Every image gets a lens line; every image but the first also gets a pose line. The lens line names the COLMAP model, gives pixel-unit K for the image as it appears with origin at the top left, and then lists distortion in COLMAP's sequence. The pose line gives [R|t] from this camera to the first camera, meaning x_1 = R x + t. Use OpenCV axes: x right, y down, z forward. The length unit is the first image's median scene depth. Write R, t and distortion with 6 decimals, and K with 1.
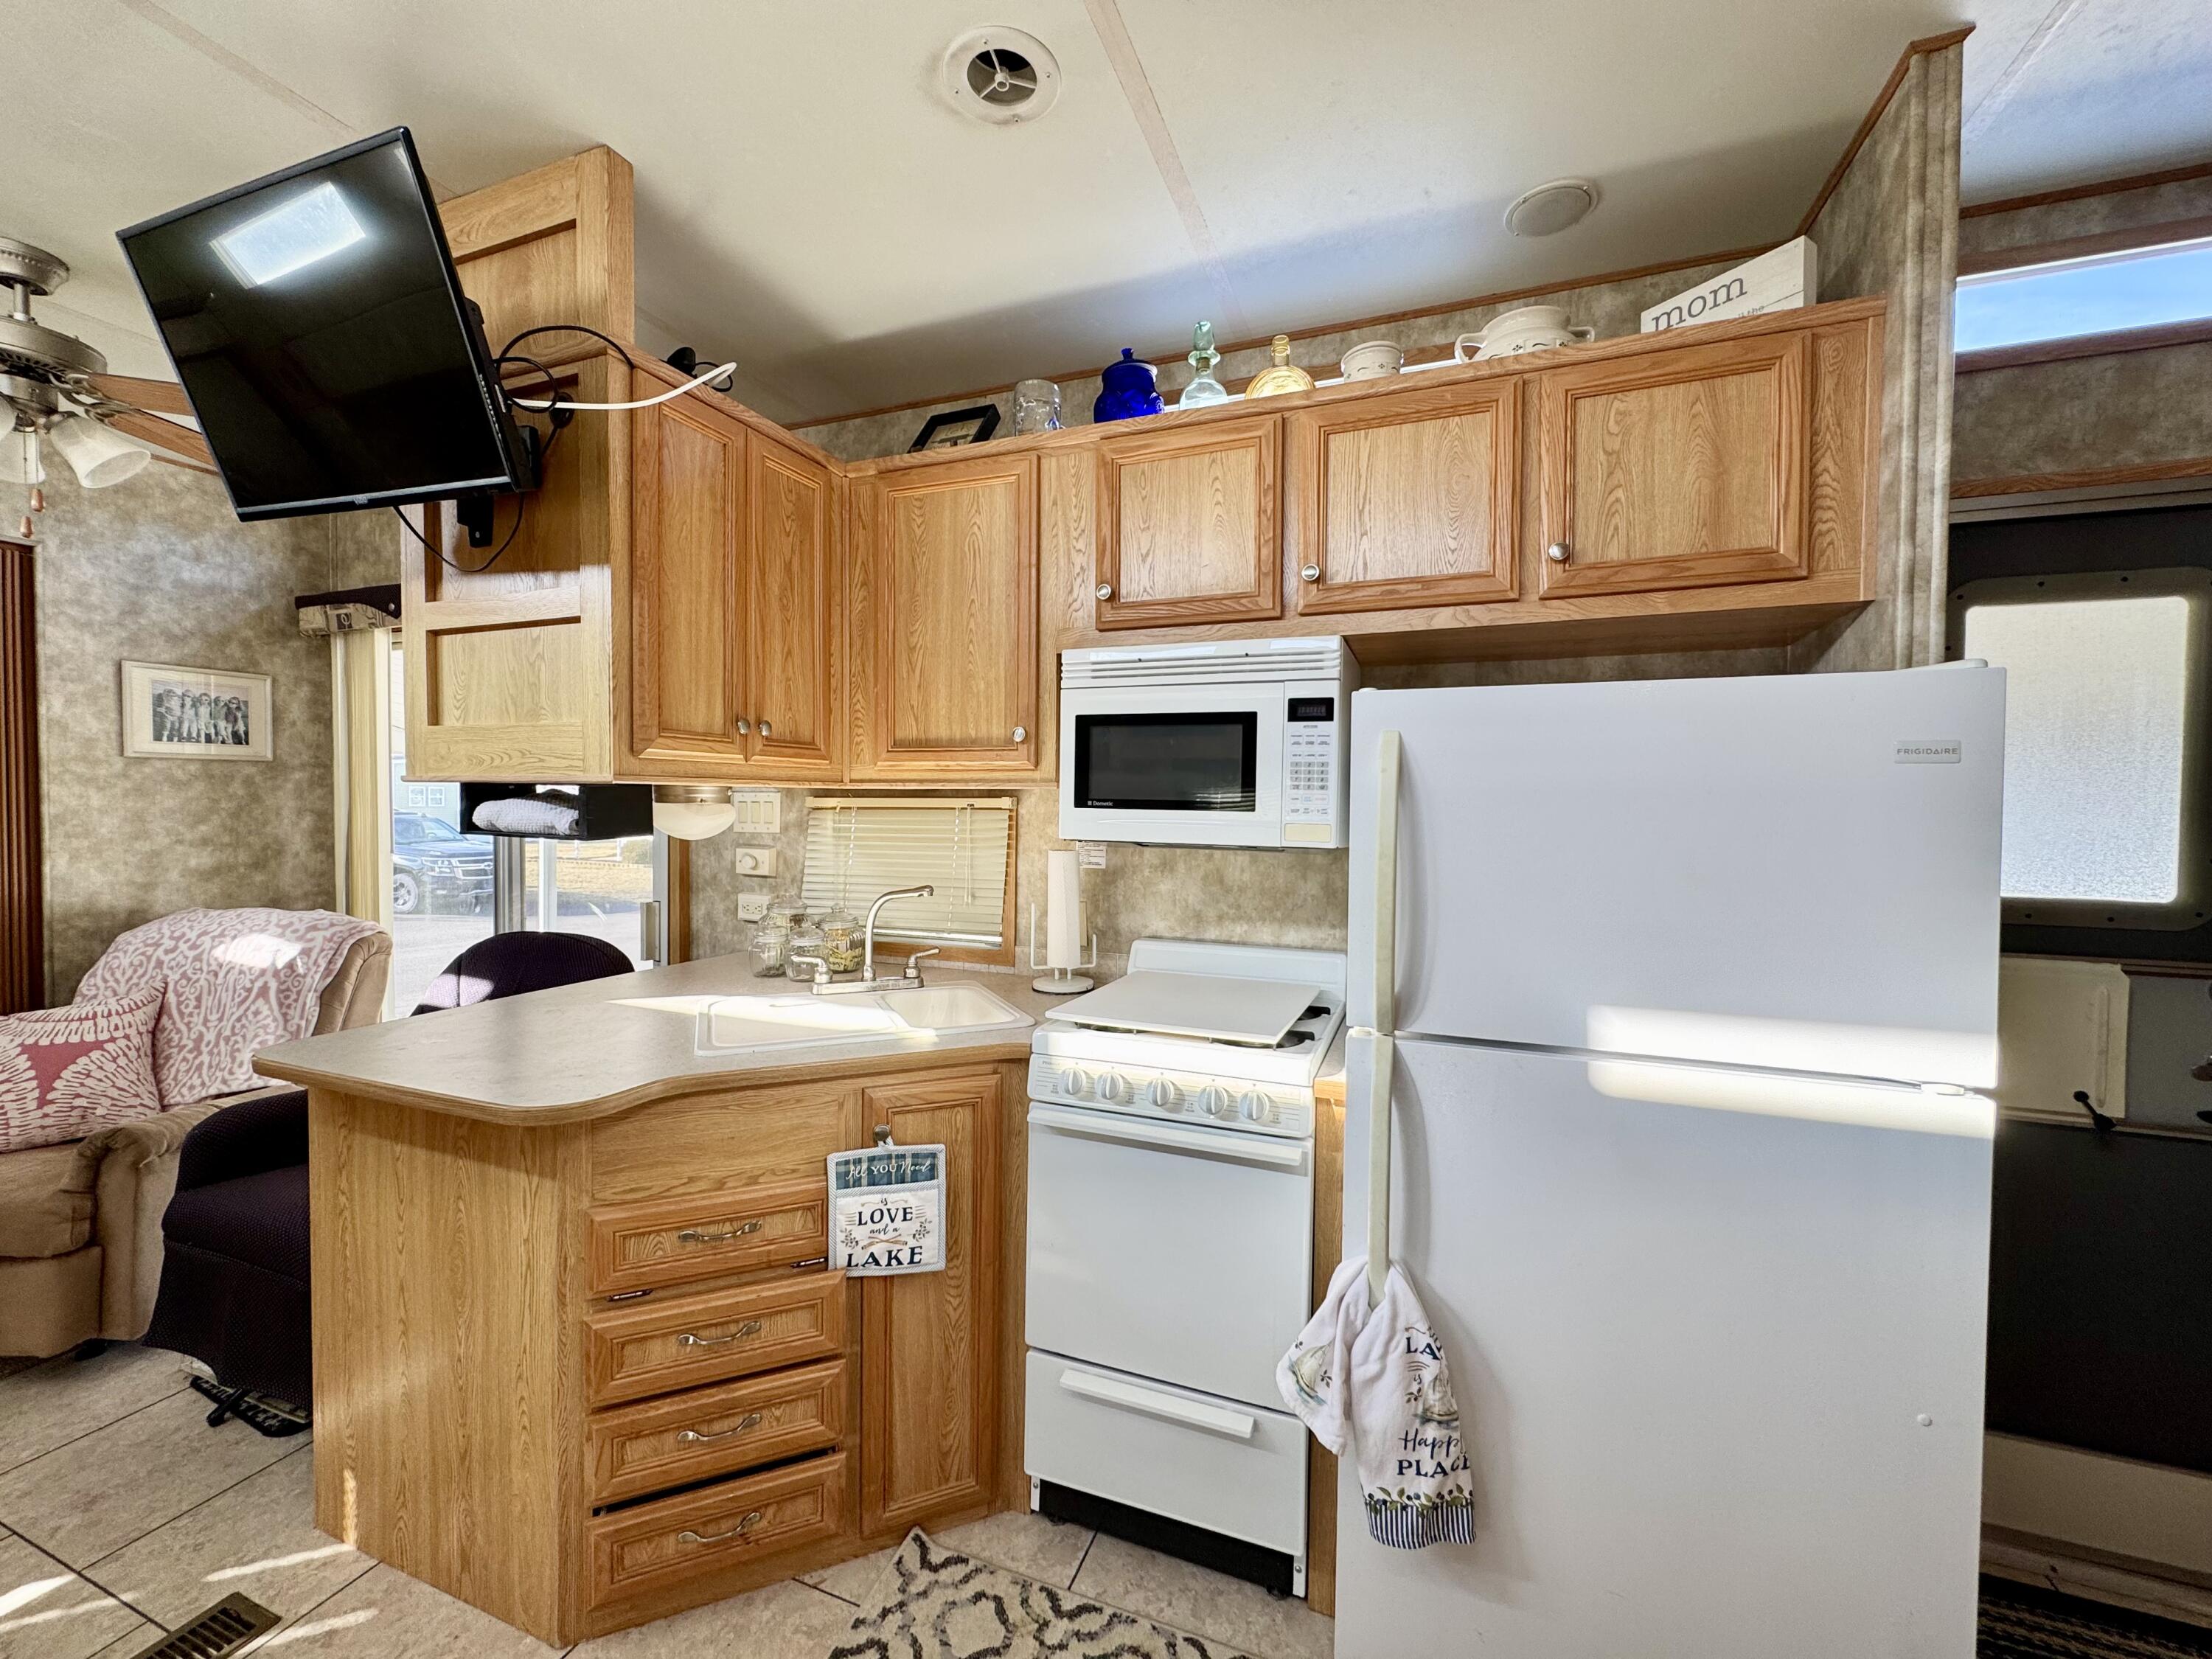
lens RADIAL K [[878.0, 0, 1107.6], [0, 878.0, 829.1], [0, 0, 1]] dist [-0.003993, 0.000360]
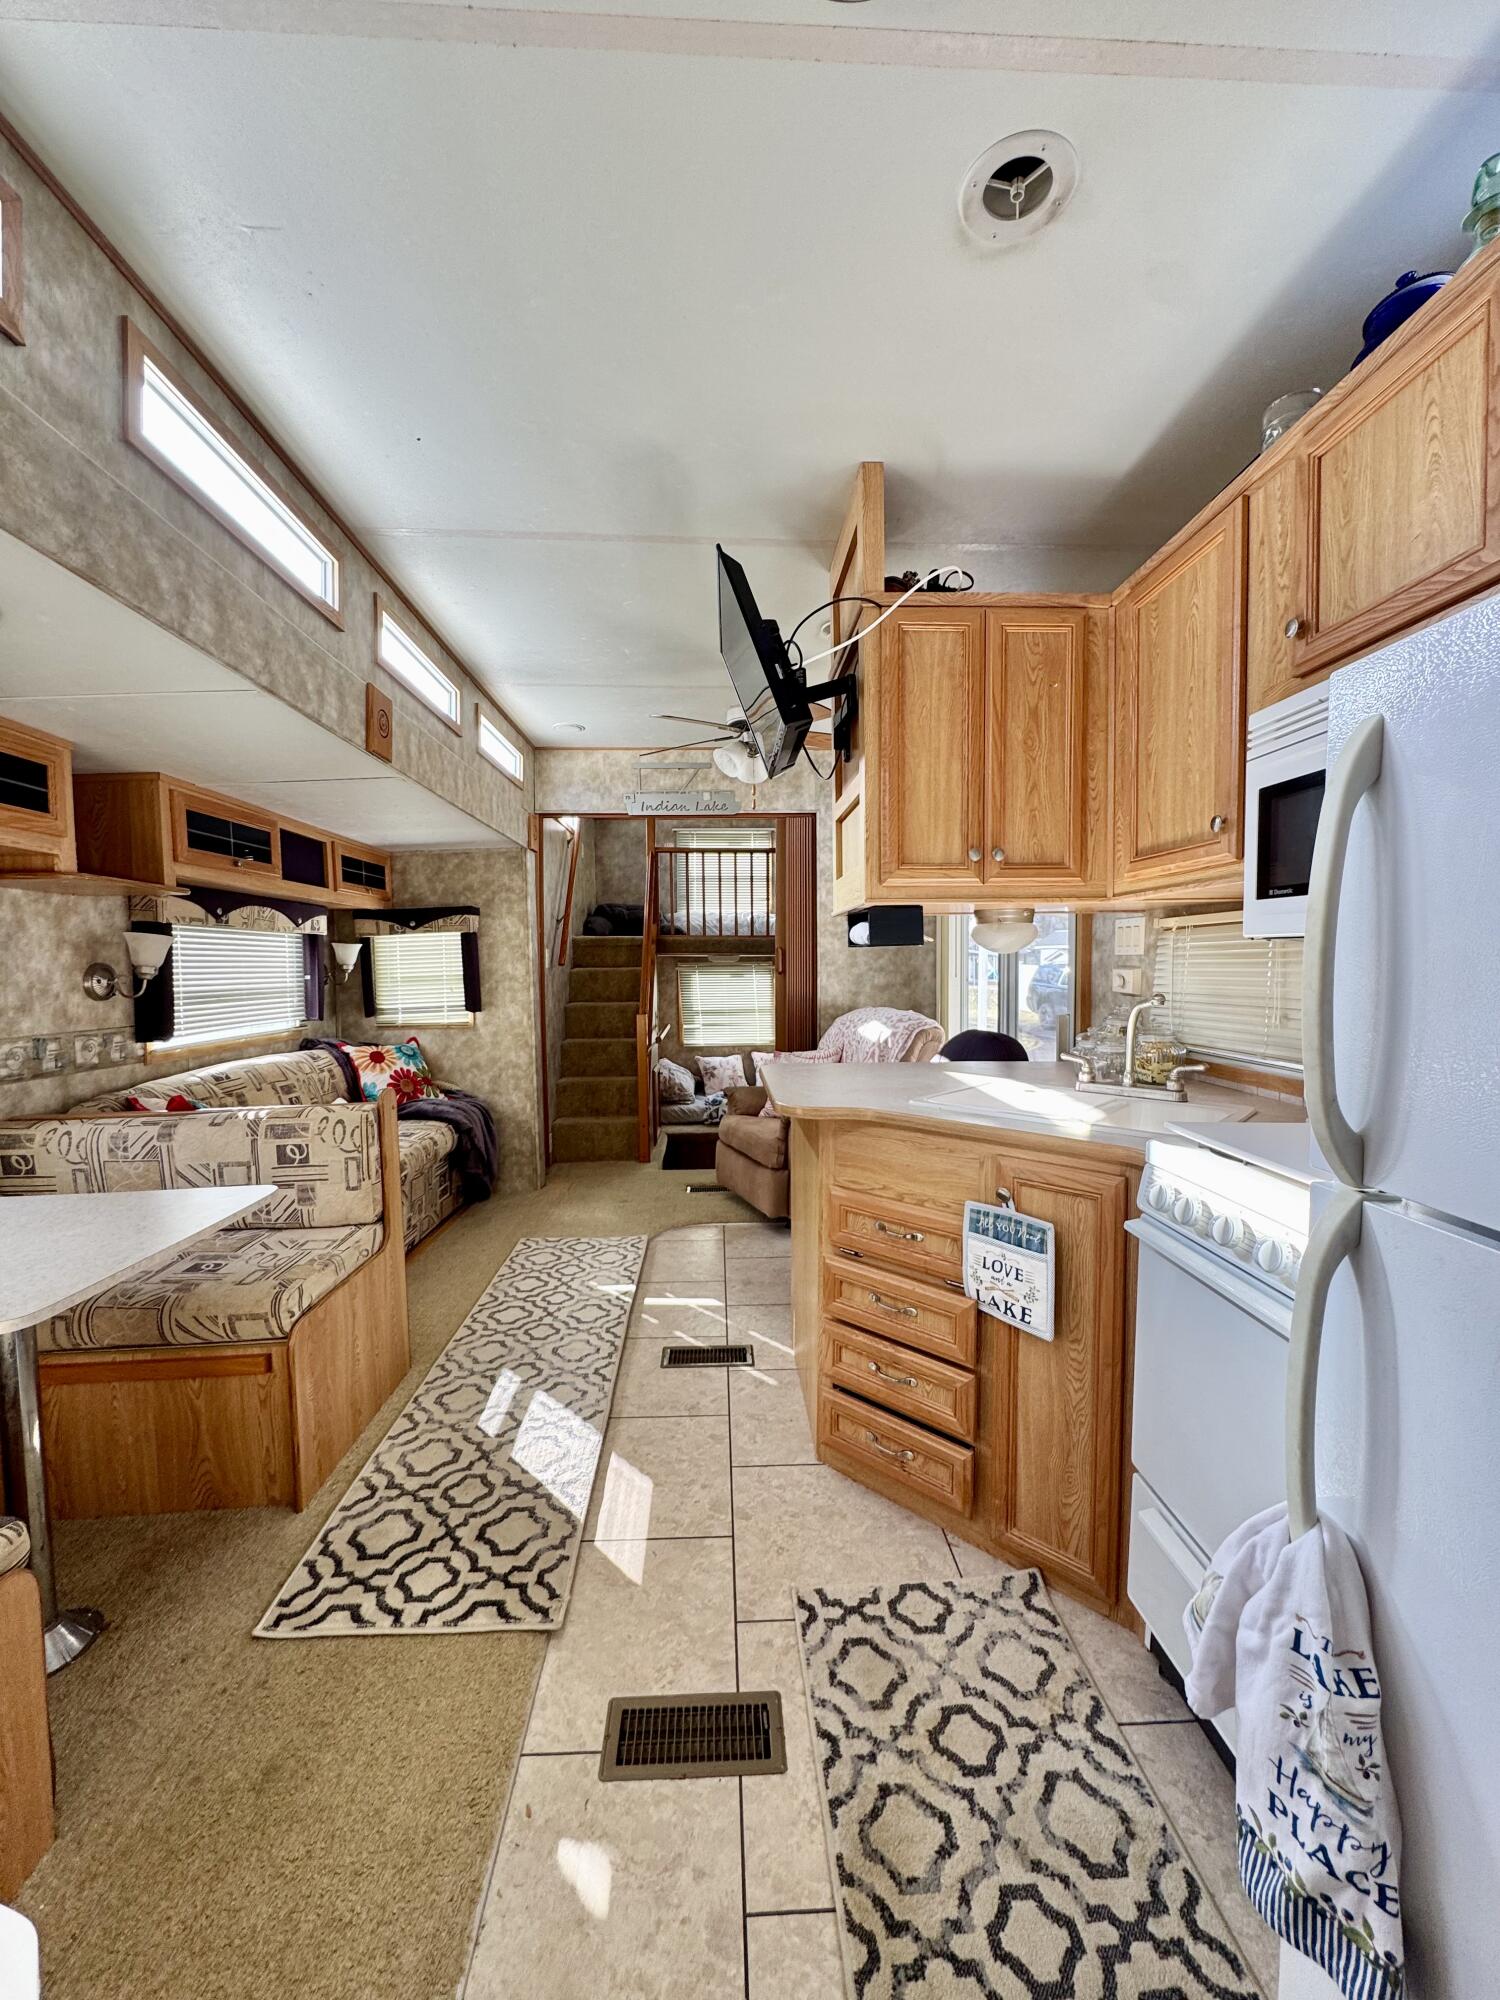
lens RADIAL K [[793.8, 0, 752.7], [0, 793.8, 1000.9], [0, 0, 1]] dist [-0.003993, 0.000360]
pose [[0.404750, 0.033453, -0.913815, 0.509528], [-0.017193, 0.999432, 0.028973, 0.065102], [0.914266, 0.003984, 0.405095, 0.268102]]
